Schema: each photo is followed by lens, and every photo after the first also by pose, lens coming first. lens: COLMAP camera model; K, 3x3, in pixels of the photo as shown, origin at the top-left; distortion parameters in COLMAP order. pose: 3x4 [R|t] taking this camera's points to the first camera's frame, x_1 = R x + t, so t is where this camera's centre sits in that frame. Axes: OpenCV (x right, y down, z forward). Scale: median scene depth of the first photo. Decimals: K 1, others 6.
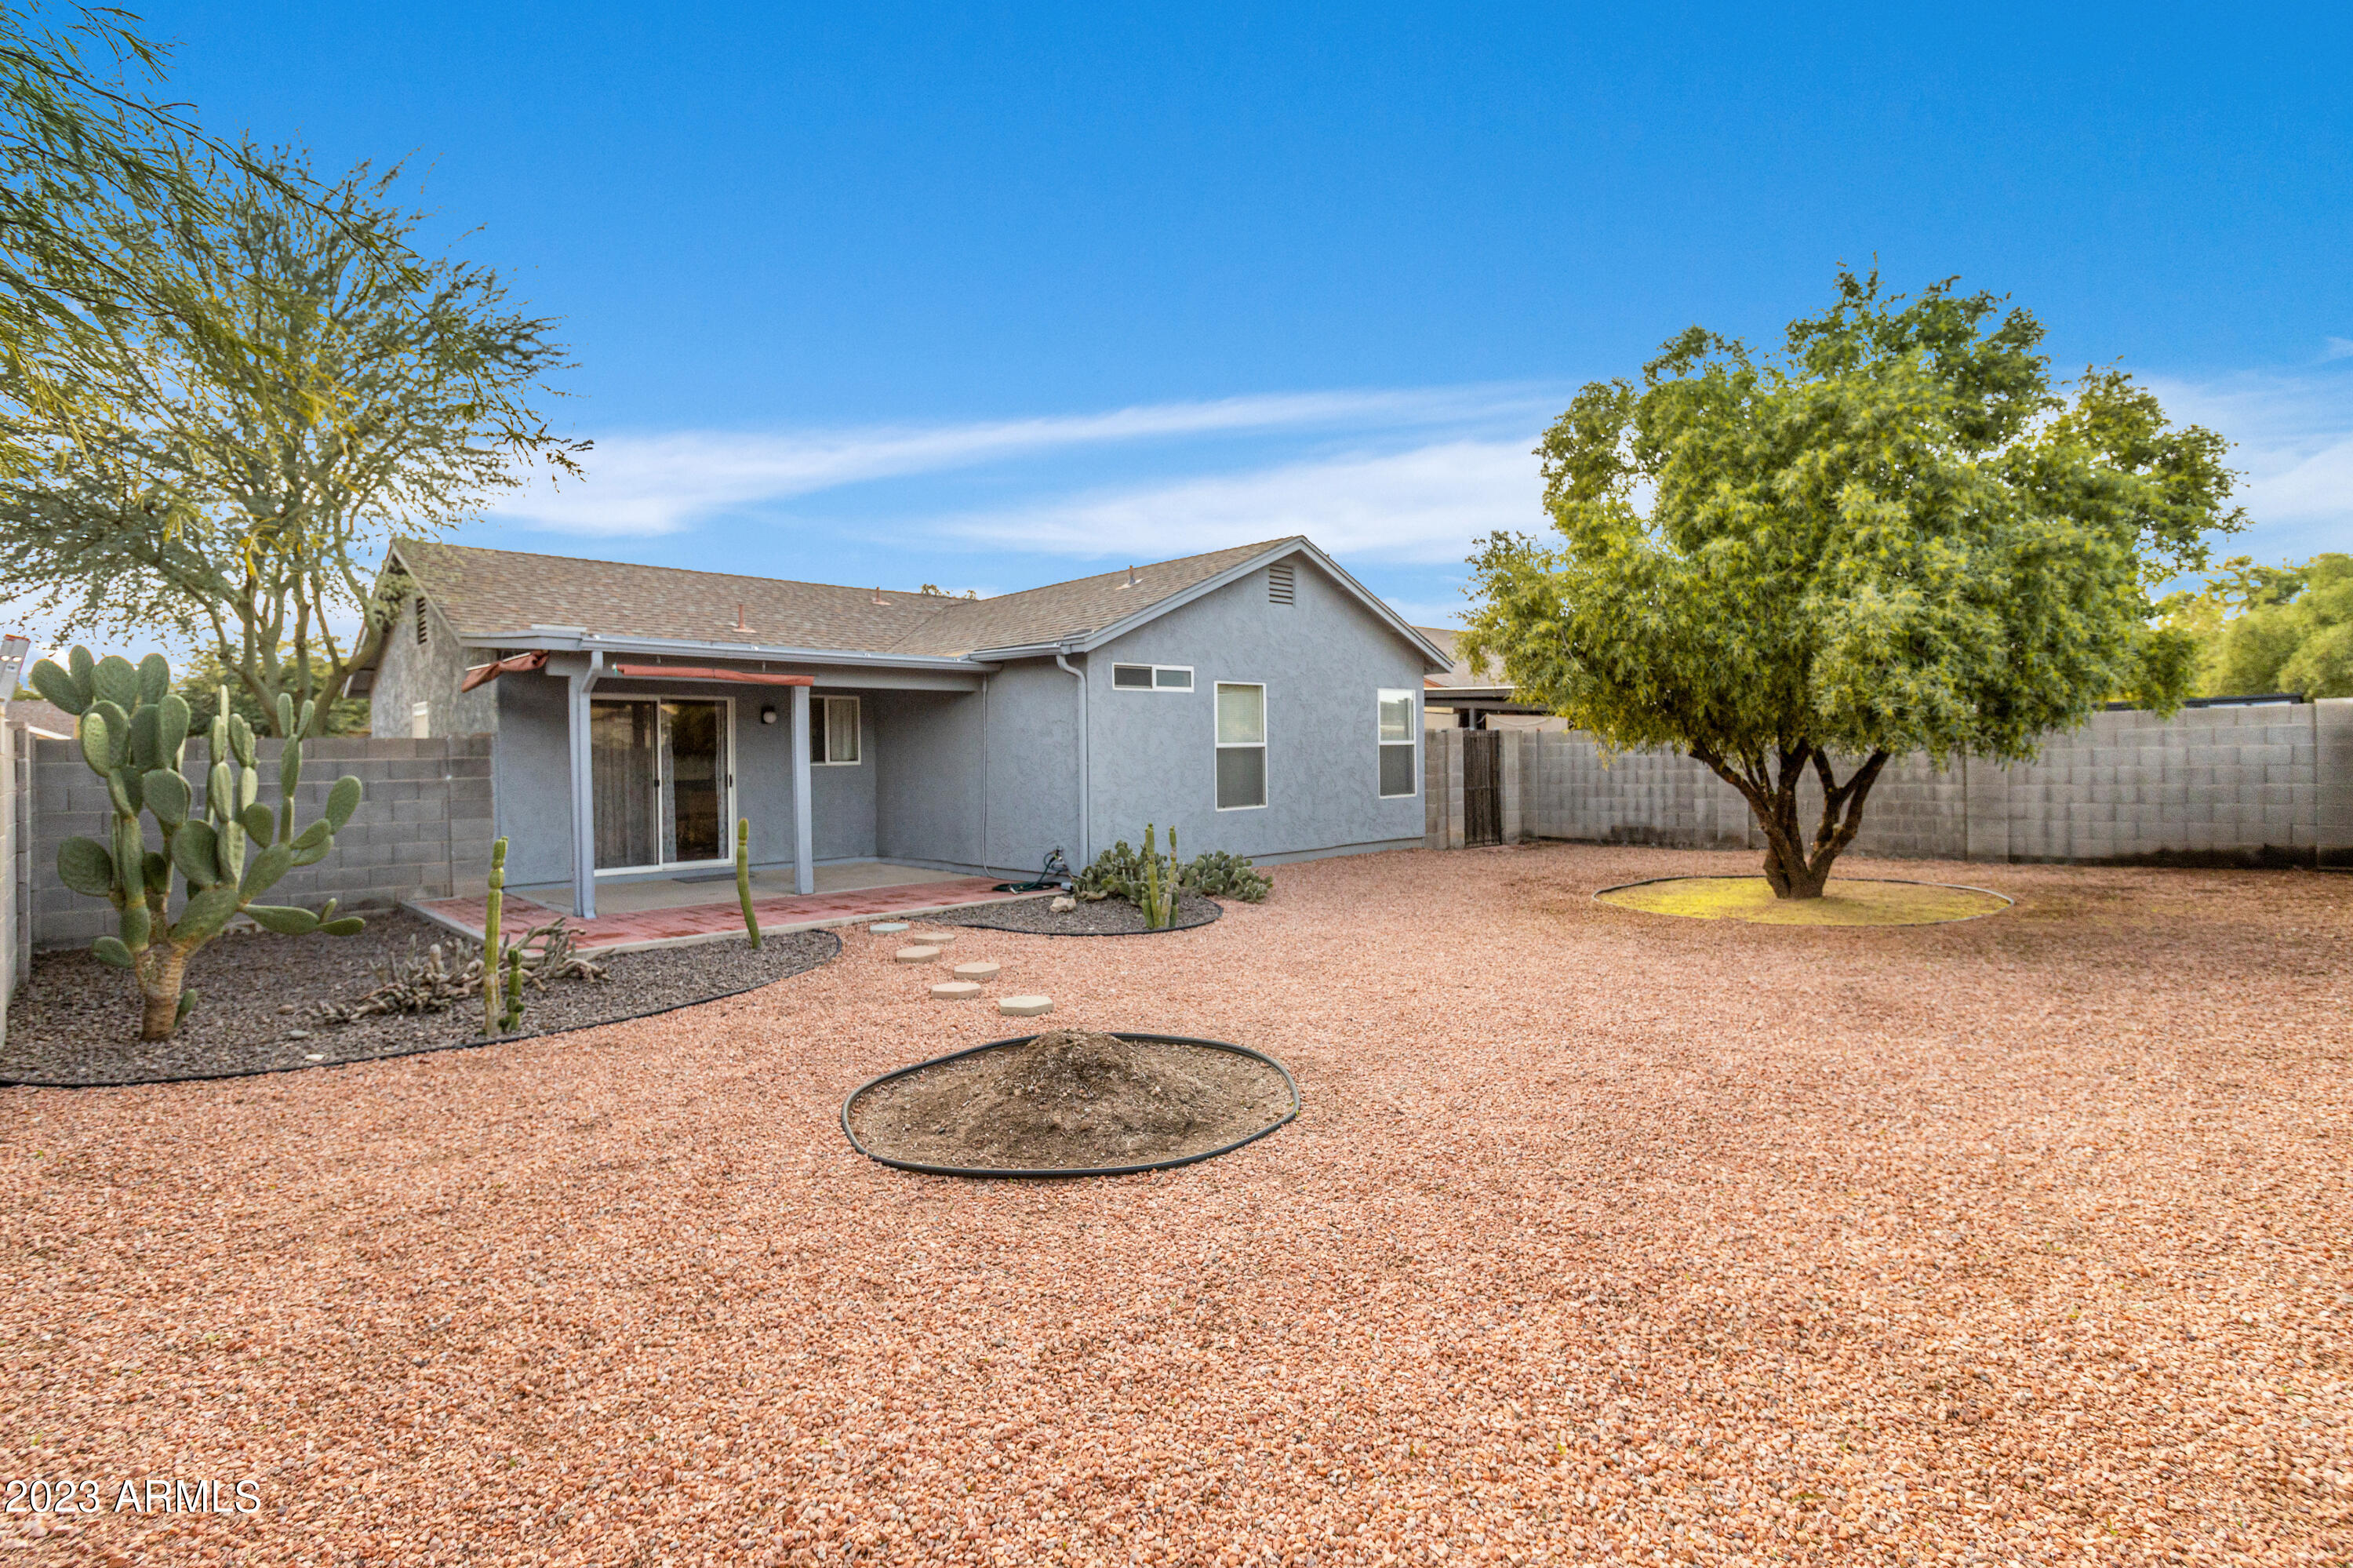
lens RADIAL K [[1133.0, 0, 1186.4], [0, 1133.0, 693.2], [0, 0, 1]] dist [0.001559, -0.000252]
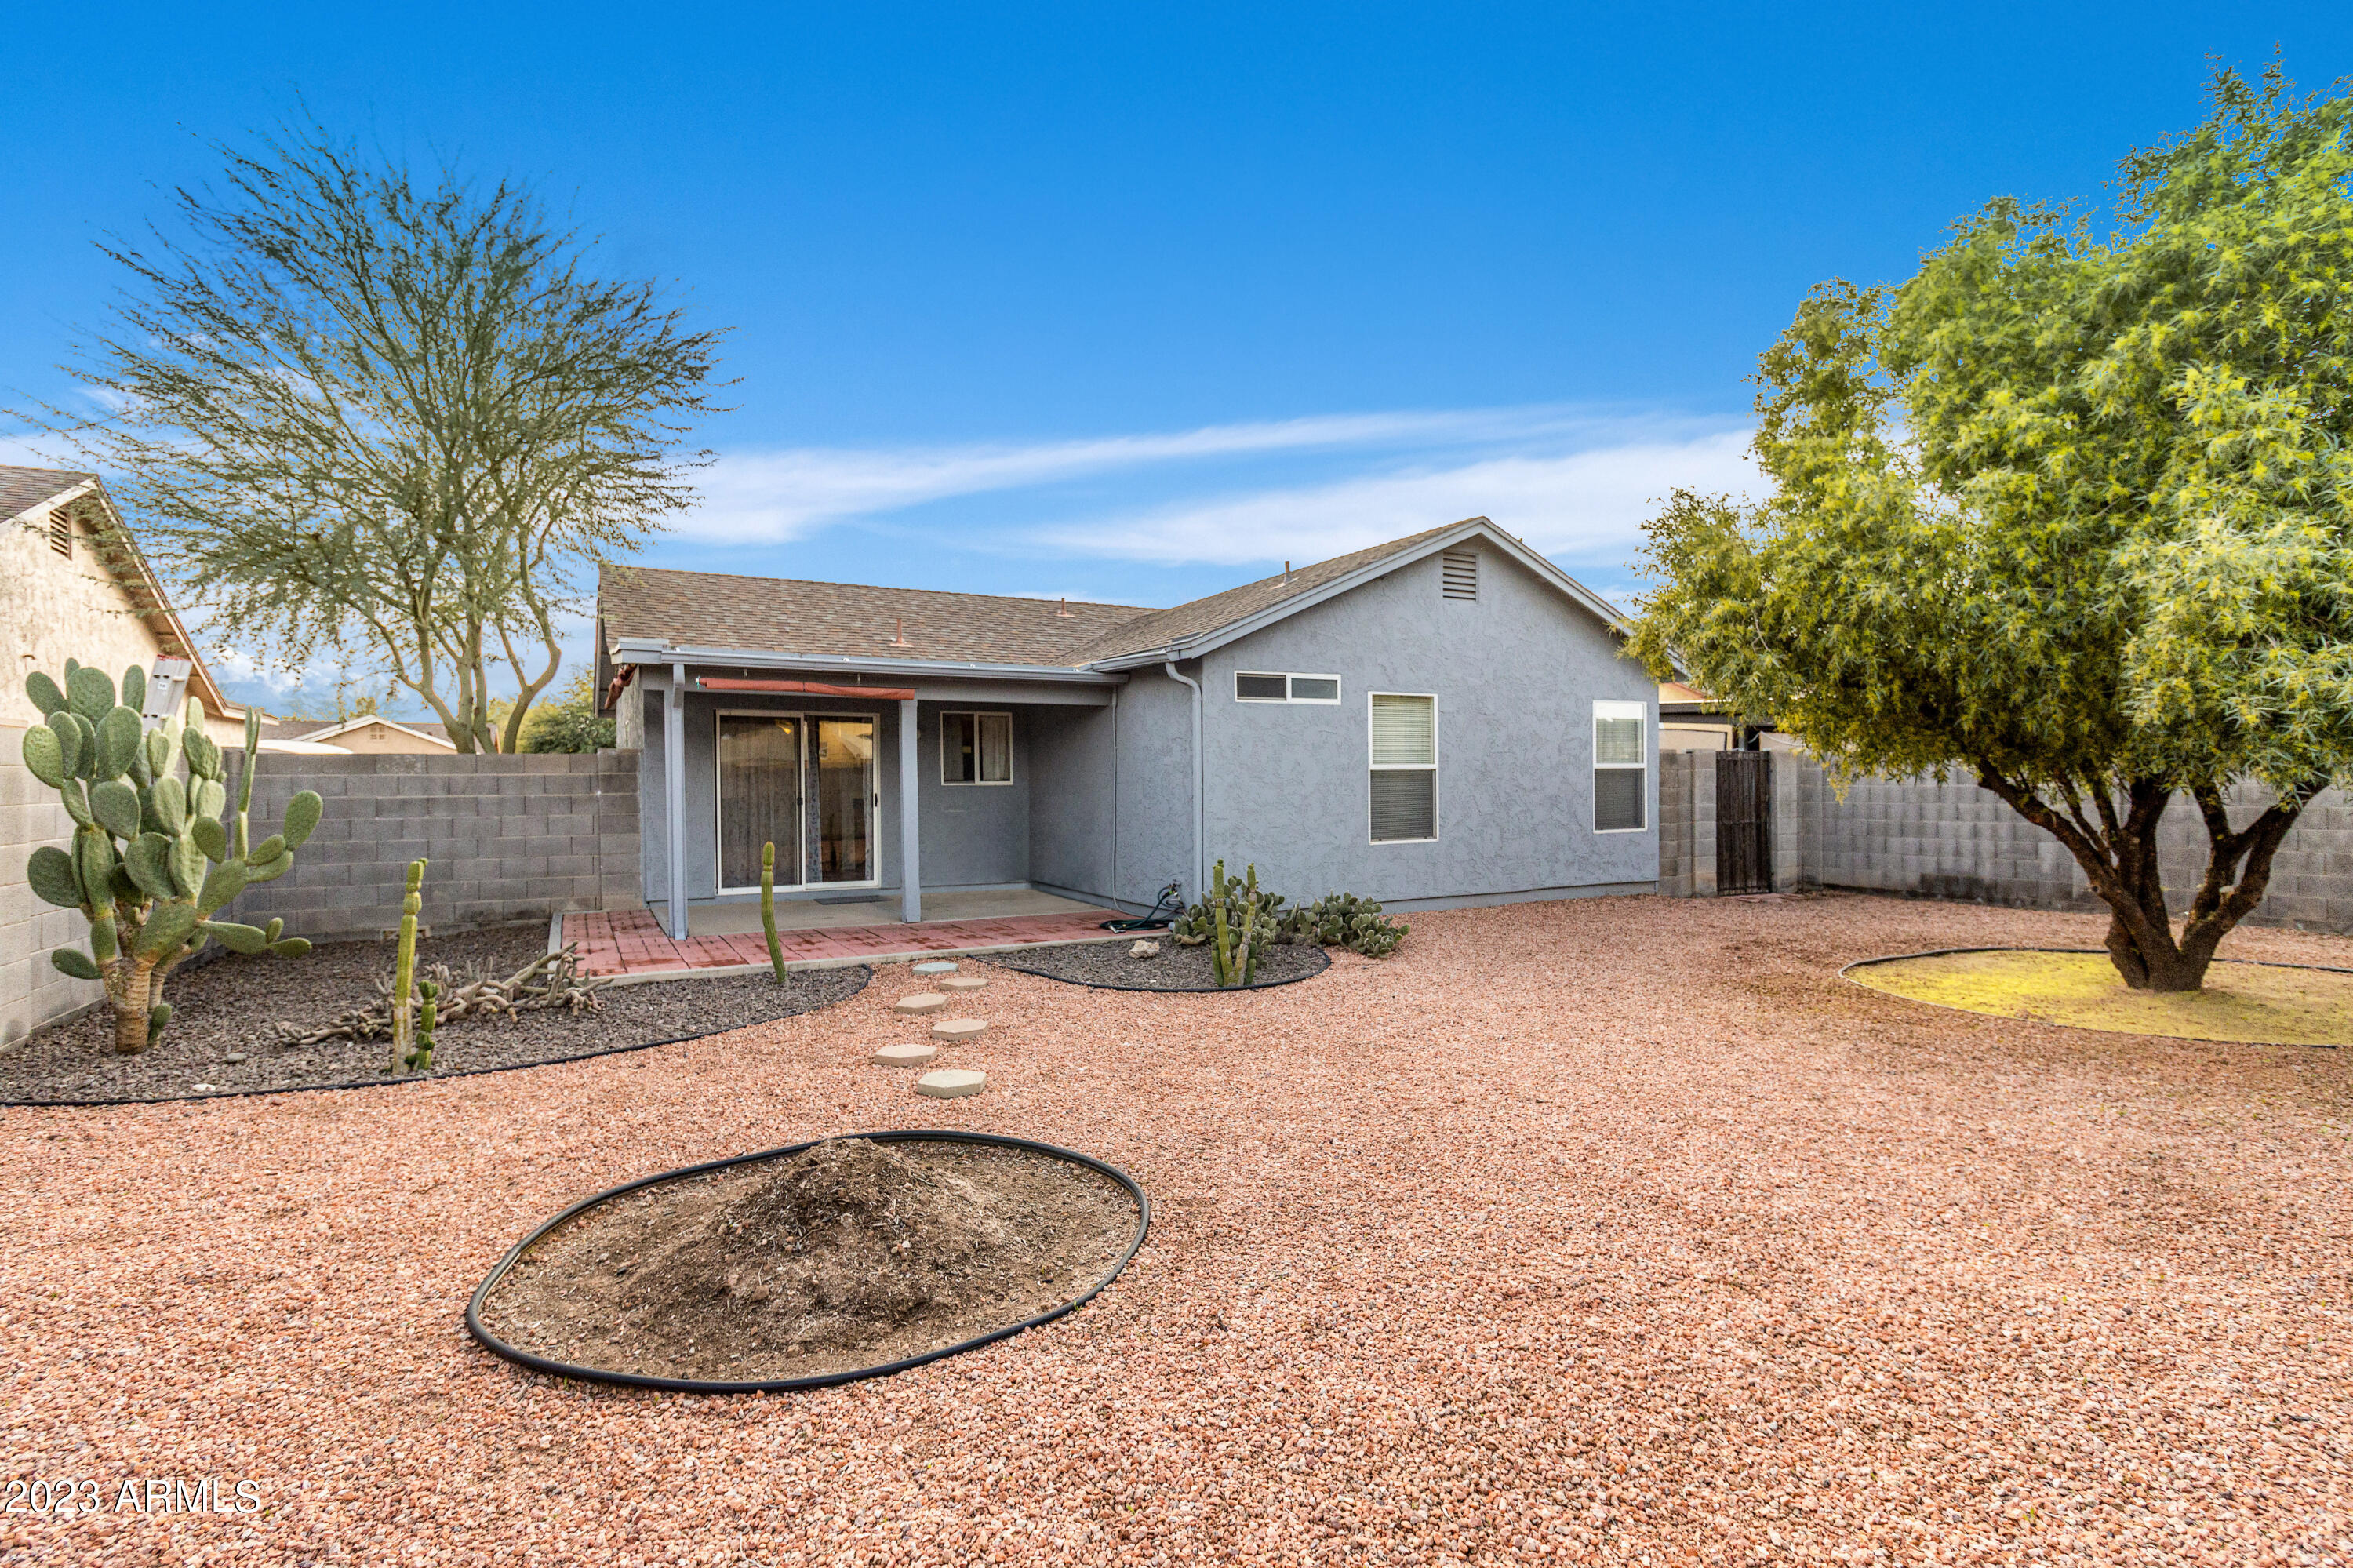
lens RADIAL K [[1161.8, 0, 1178.0], [0, 1161.8, 732.2], [0, 0, 1]] dist [0.000292, 0.000781]
pose [[0.965018, -0.000760, -0.262181, 0.164042], [0.004867, 0.999875, 0.015015, 0.008547], [0.262137, -0.015765, 0.964902, 0.170535]]
